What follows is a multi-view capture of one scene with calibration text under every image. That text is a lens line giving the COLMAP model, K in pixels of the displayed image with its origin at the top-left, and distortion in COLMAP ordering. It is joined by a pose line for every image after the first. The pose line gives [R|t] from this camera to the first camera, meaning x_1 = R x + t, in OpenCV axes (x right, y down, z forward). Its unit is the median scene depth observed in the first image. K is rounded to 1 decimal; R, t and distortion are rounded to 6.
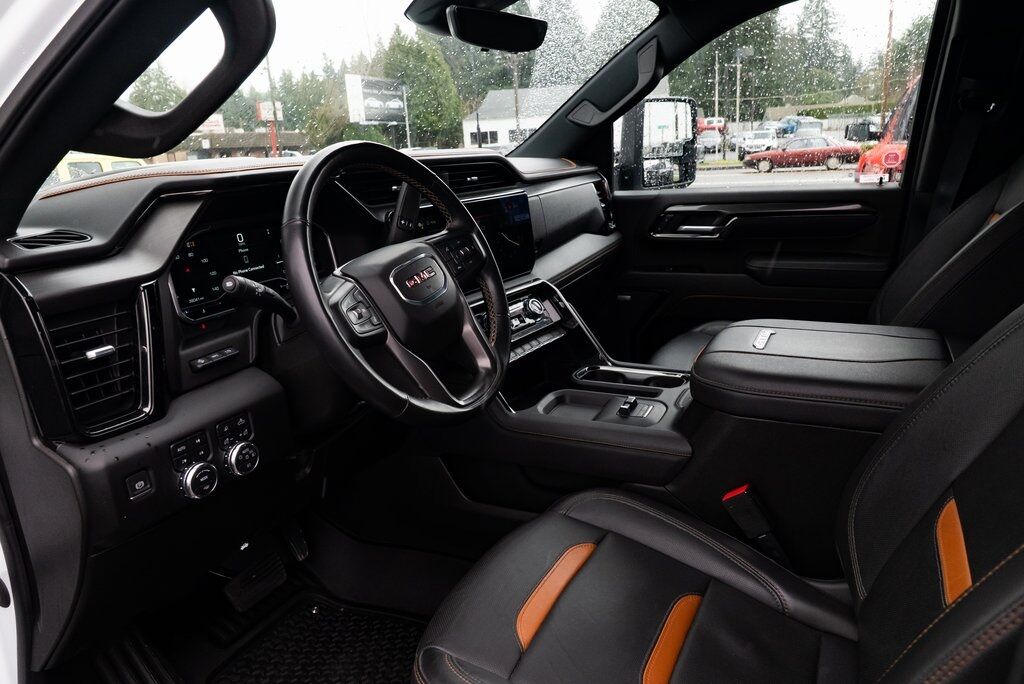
lens RADIAL K [[695.8, 0, 528.3], [0, 695.8, 343.6], [0, 0, 1]] dist [-0.037806, 0.022653]
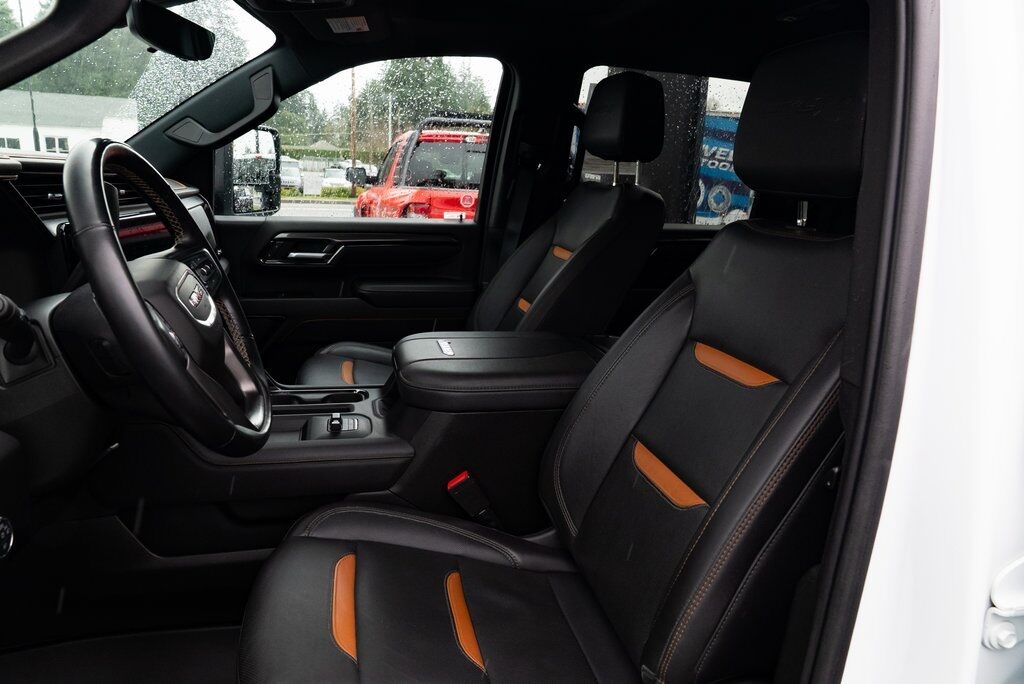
lens RADIAL K [[695.8, 0, 508.1], [0, 695.8, 348.1], [0, 0, 1]] dist [-0.037806, 0.022653]
pose [[0.761581, -0.066767, 0.644622, -0.231669], [0.094672, 0.995470, -0.008743, 0.010214], [-0.641118, 0.067687, 0.764452, 0.031526]]
